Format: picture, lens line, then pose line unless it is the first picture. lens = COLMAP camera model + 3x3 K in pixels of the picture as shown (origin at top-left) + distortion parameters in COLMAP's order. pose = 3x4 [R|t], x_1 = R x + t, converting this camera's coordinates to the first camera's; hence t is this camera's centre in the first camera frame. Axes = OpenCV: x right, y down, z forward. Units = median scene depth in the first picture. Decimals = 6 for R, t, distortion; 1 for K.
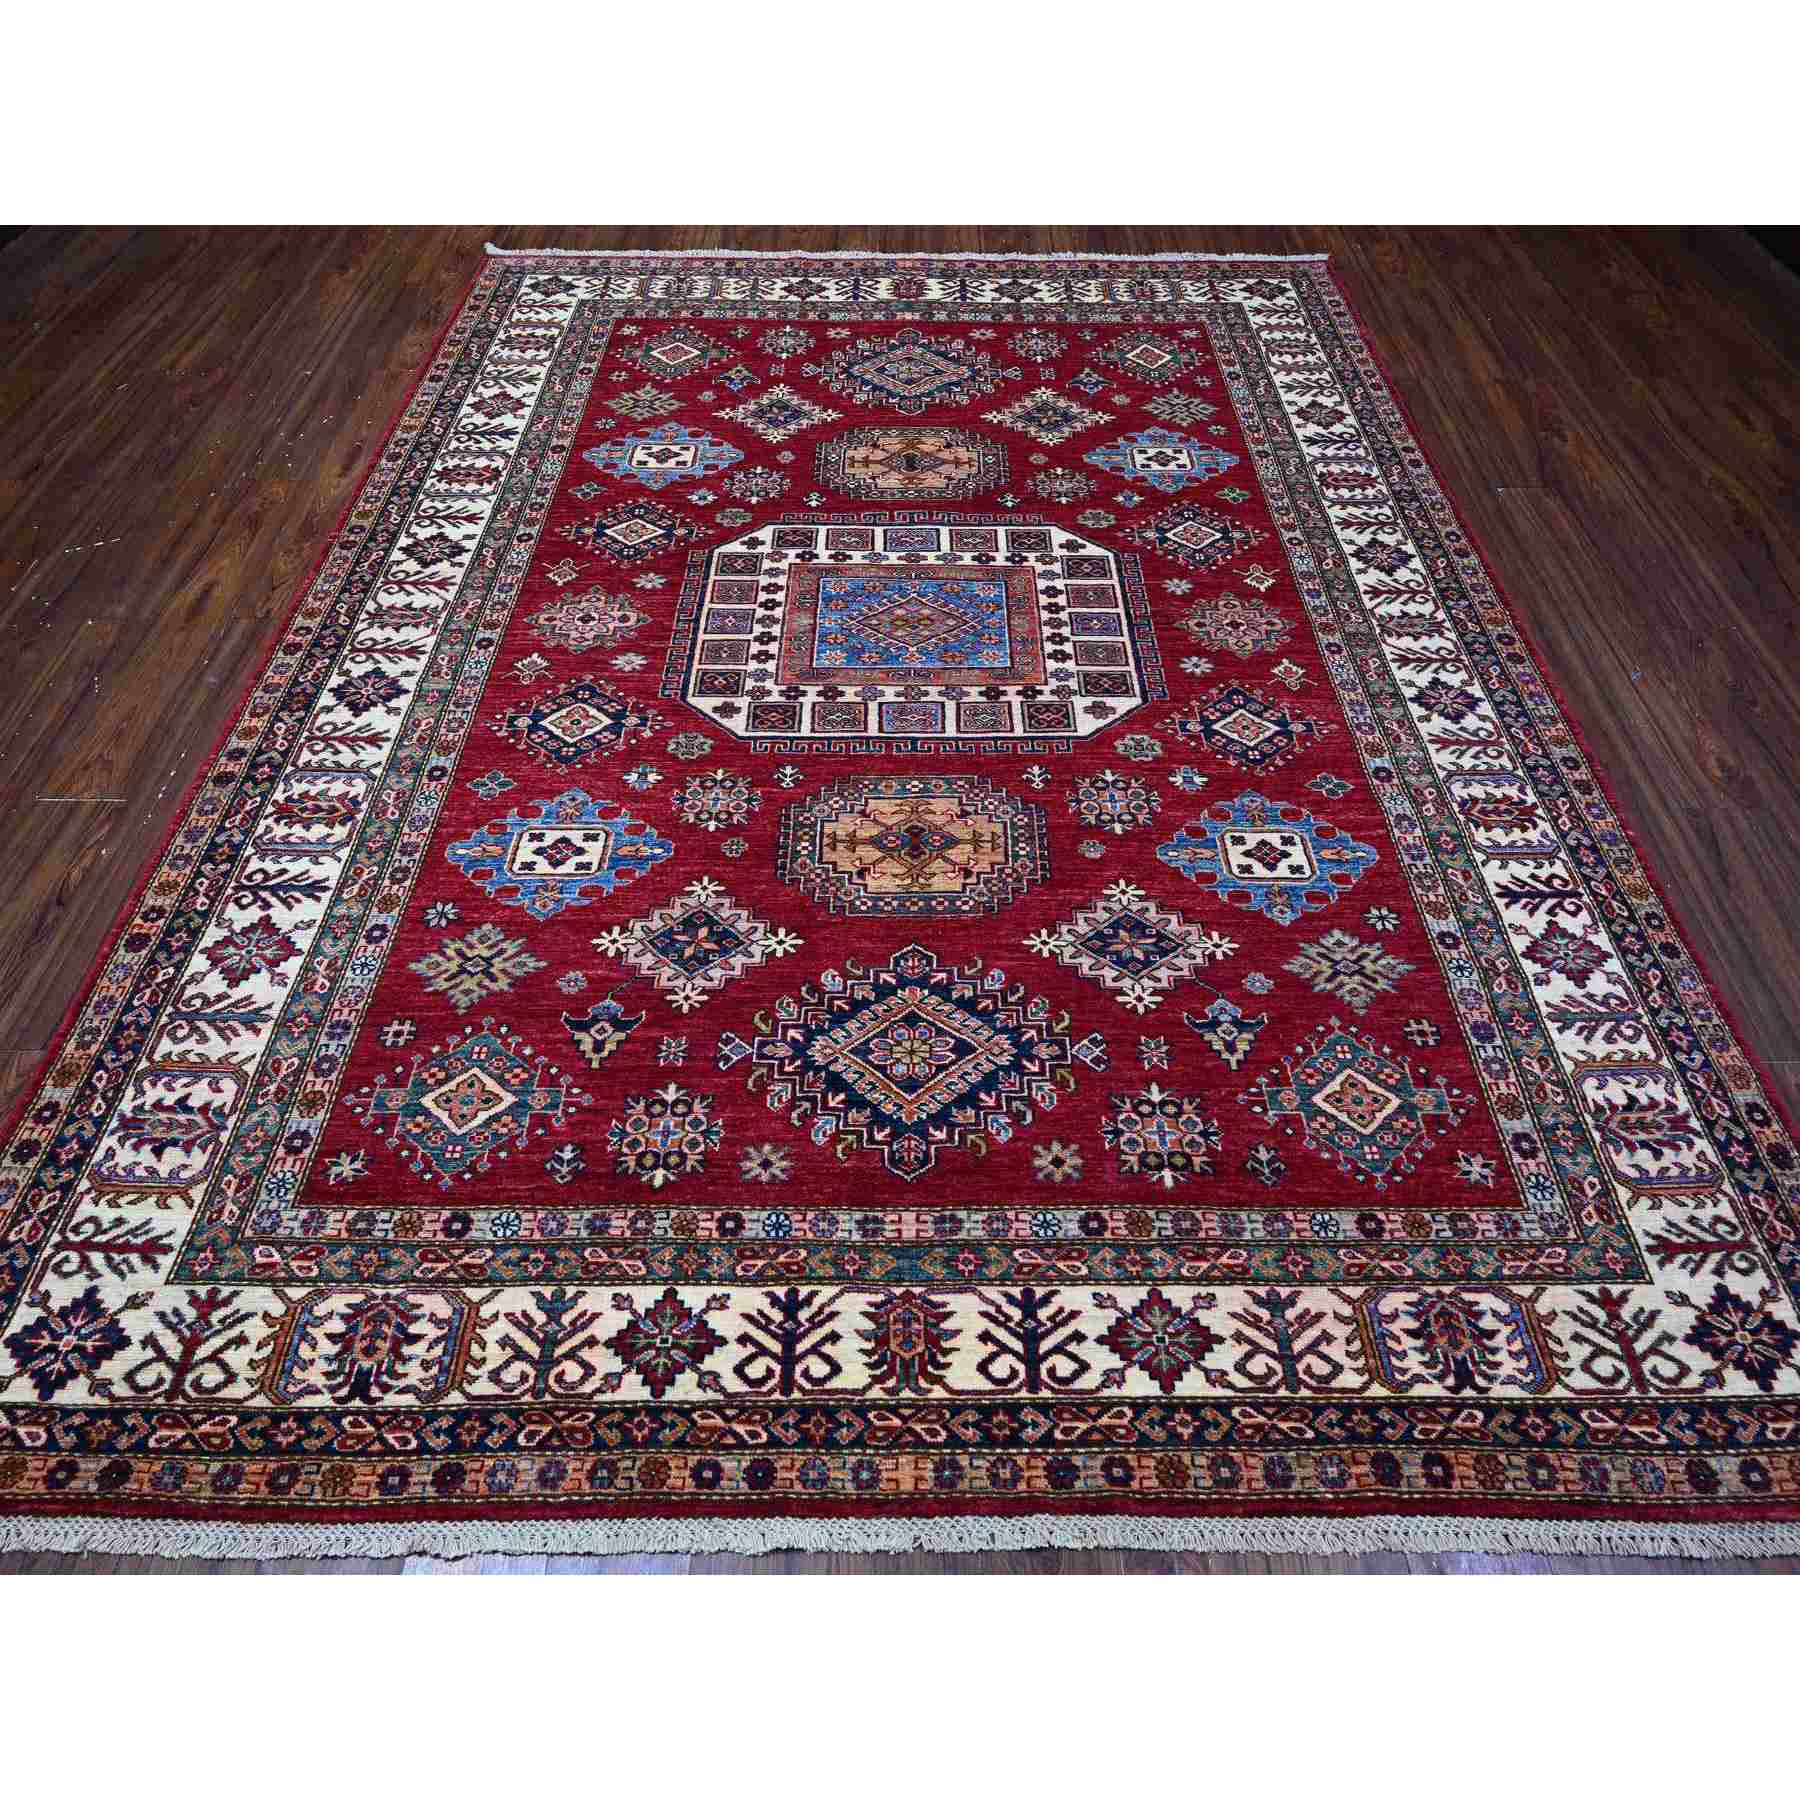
lens RADIAL K [[1038.2, 0, 900.0], [0, 1038.2, 900.0], [0, 0, 1]] dist [-0.006480, -0.000464]
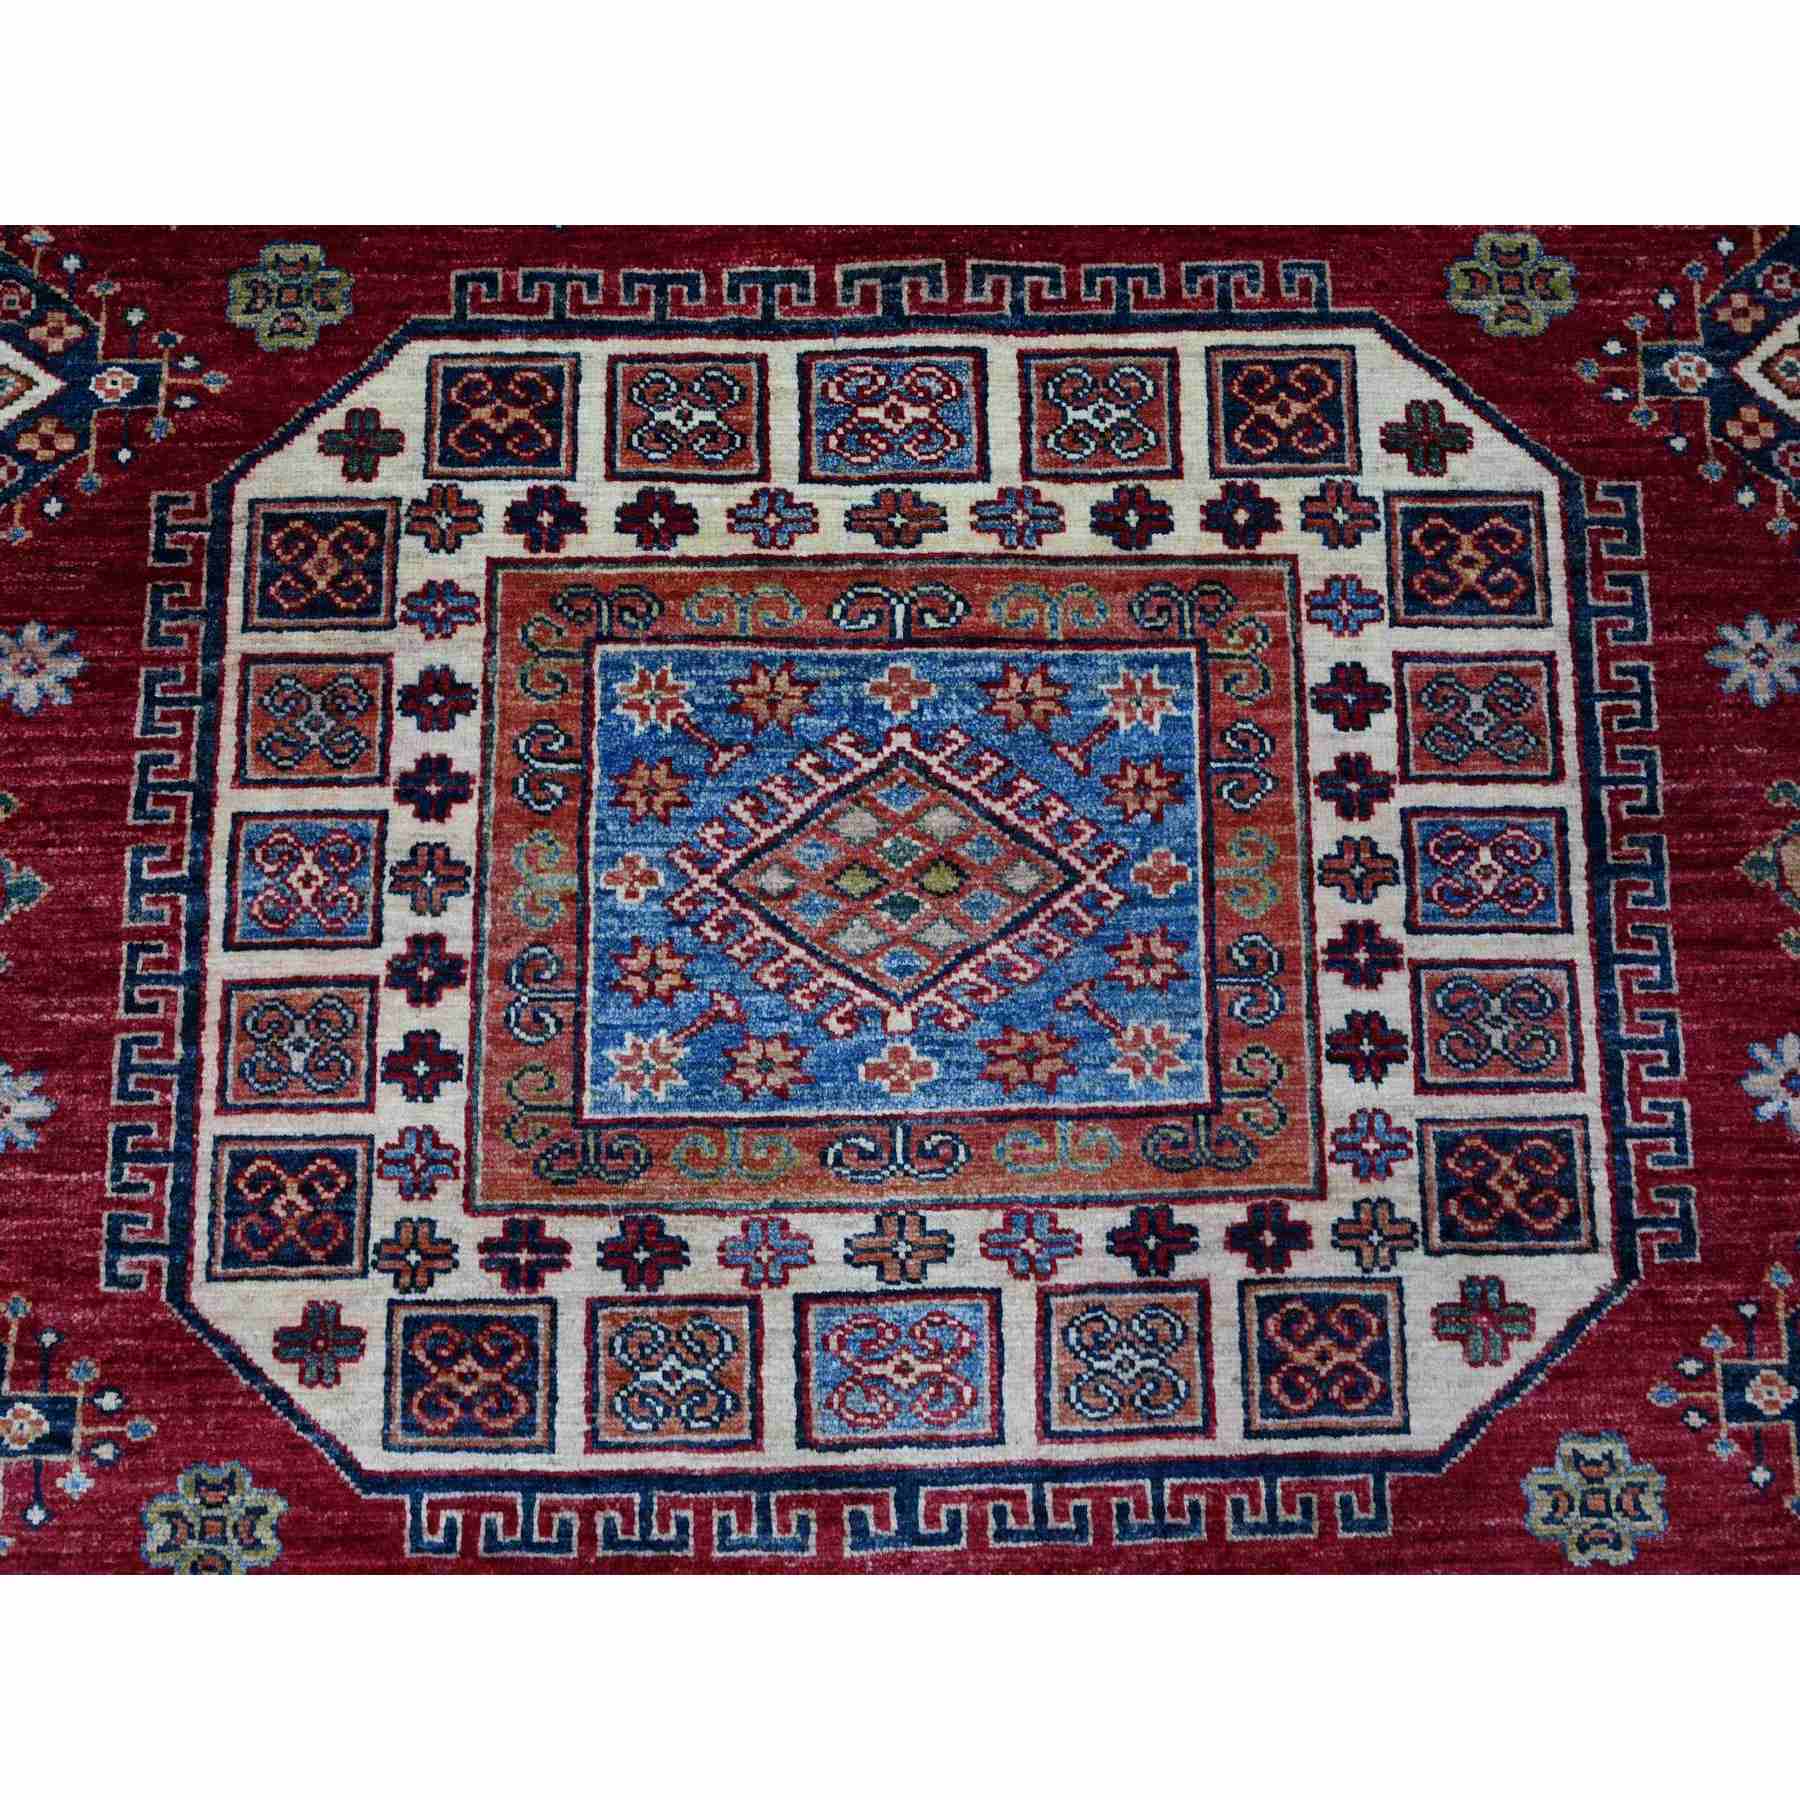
lens RADIAL K [[1998.3, 0, 919.1], [0, 1998.3, 378.5], [0, 0, 1]] dist [0.003724, -0.009207]
pose [[0.999808, -0.013307, 0.014354, 0.011778], [0.005779, 0.901345, 0.433063, -0.670185], [-0.018701, -0.432897, 0.901249, 0.534787]]
